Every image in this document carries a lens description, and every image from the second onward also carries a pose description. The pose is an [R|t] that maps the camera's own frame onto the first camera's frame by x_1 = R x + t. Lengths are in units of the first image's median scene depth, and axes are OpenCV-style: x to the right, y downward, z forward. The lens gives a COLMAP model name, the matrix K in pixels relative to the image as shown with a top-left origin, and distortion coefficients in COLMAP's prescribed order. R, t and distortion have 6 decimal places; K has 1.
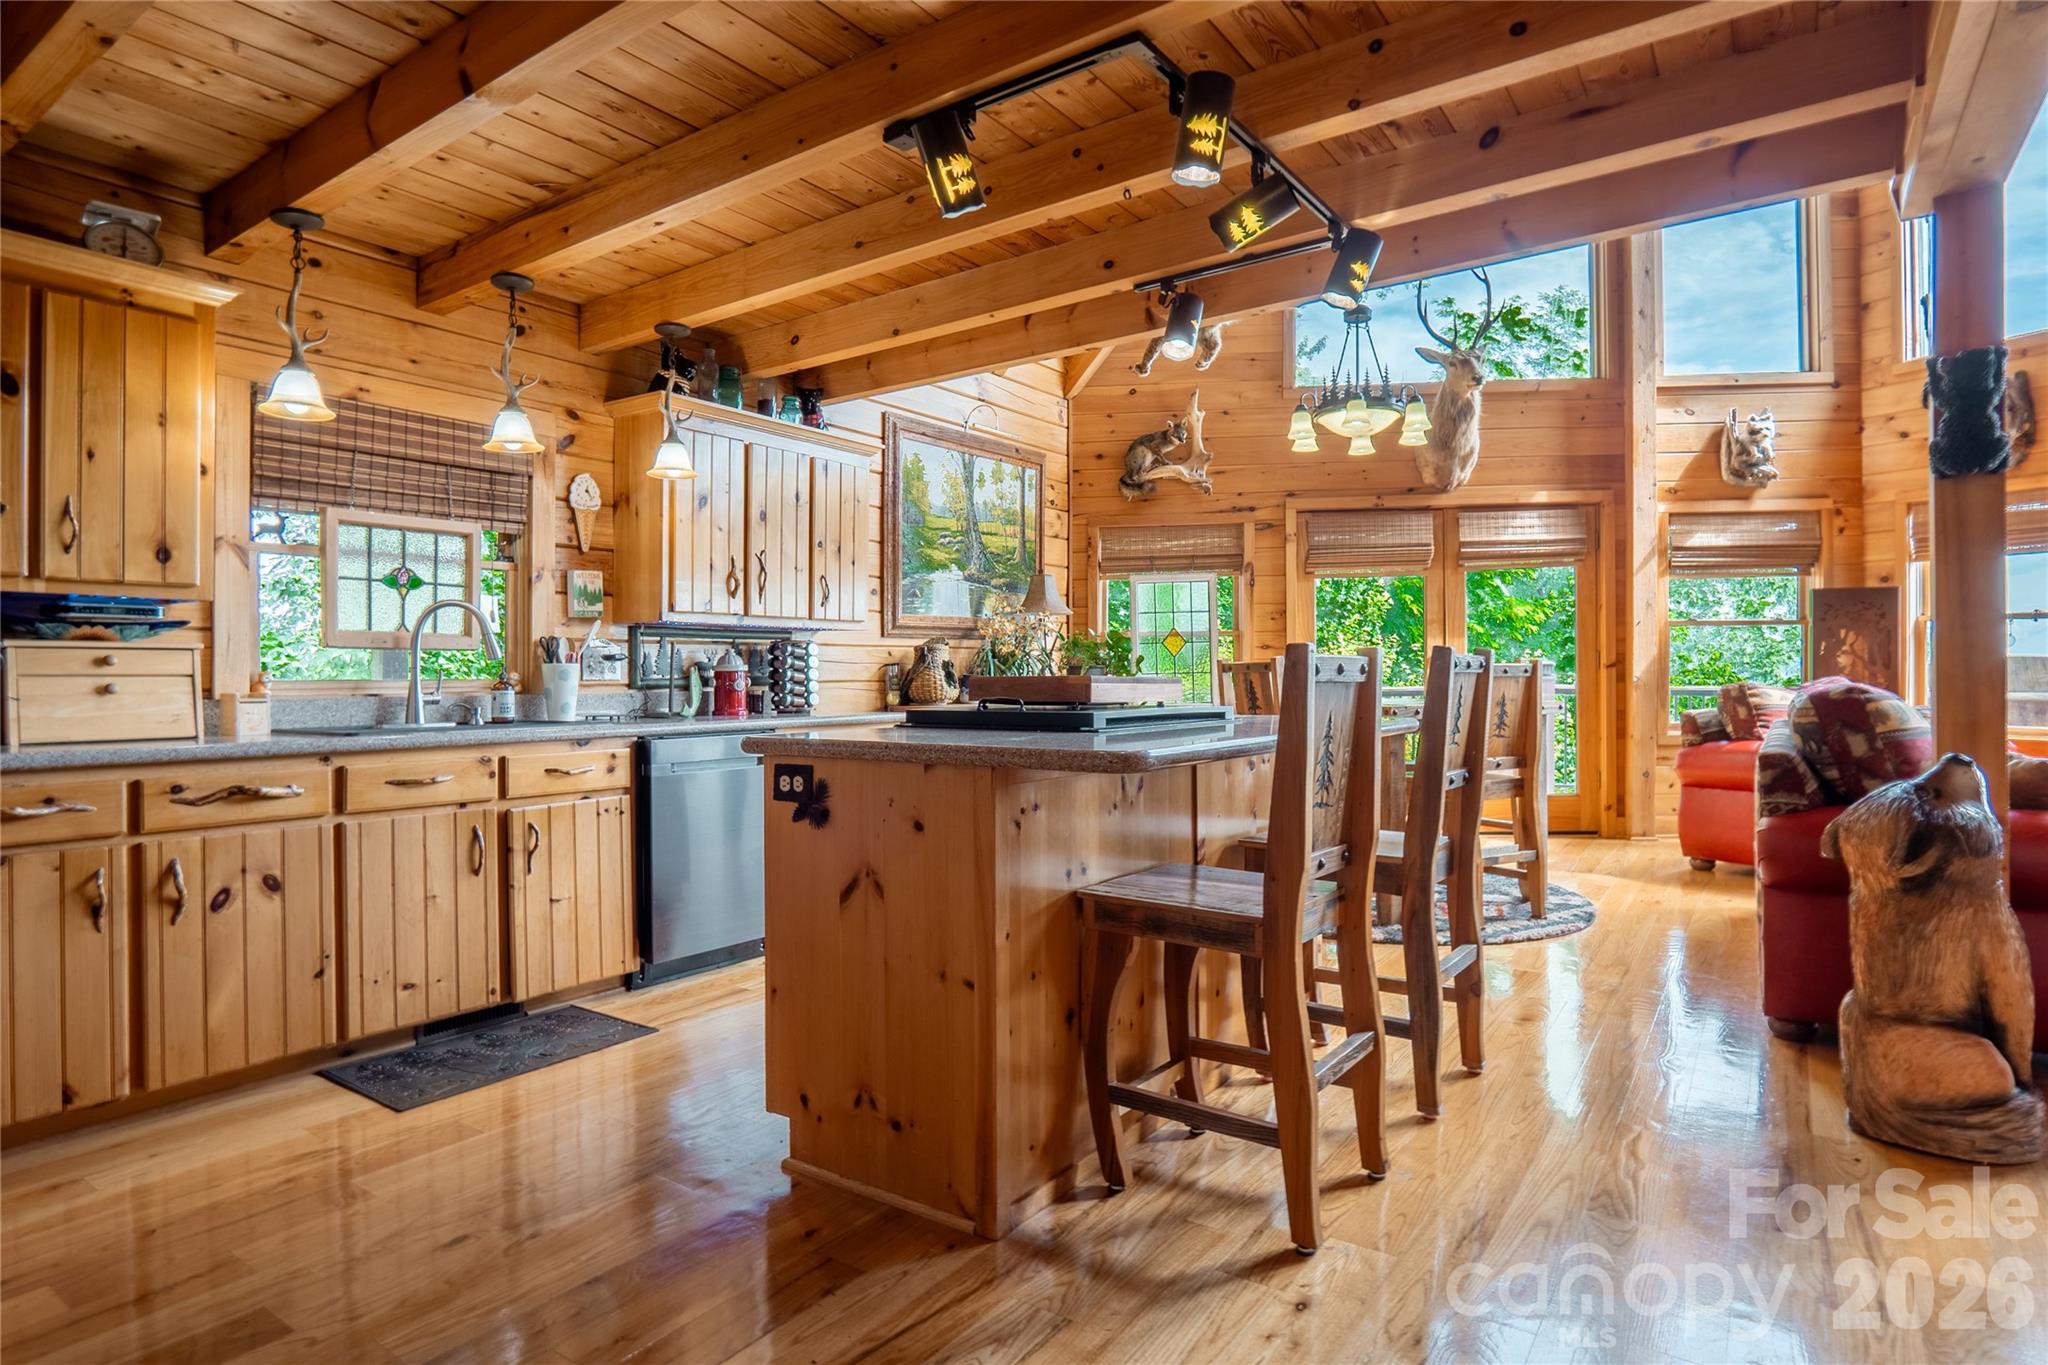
lens RADIAL K [[1103.6, 0, 1015.6], [0, 1103.6, 673.5], [0, 0, 1]] dist [-0.029505, 0.001837]
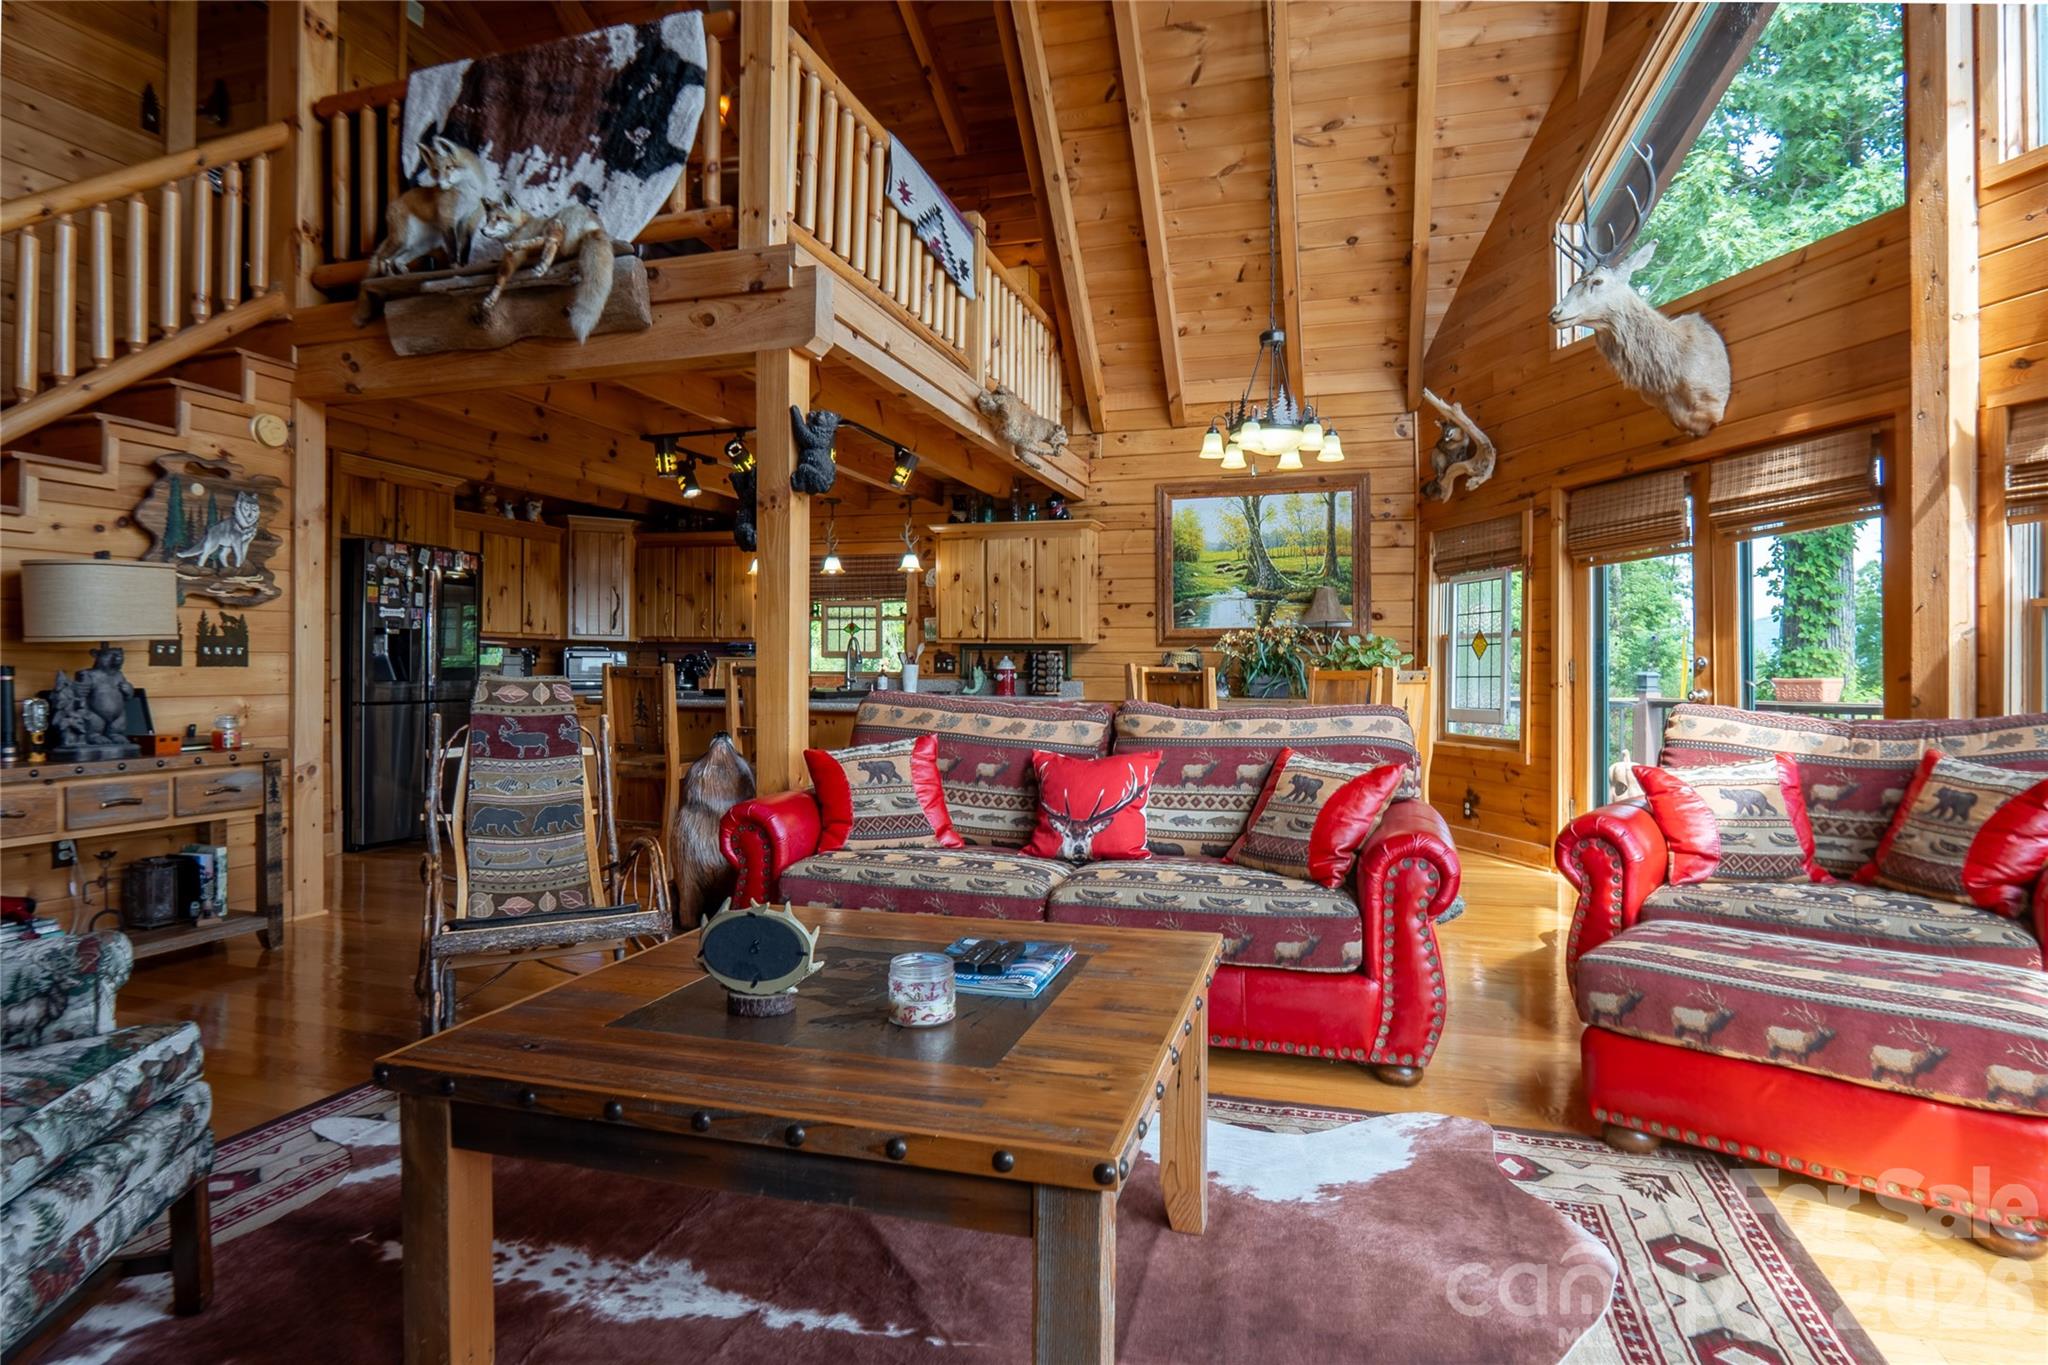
lens RADIAL K [[1103.6, 0, 1015.6], [0, 1103.6, 673.5], [0, 0, 1]] dist [-0.029505, 0.001837]
pose [[0.292092, 0.016417, -0.956249, 0.998108], [-0.007700, 0.999861, 0.014813, -0.015133], [0.956359, 0.003036, 0.292177, 0.360589]]
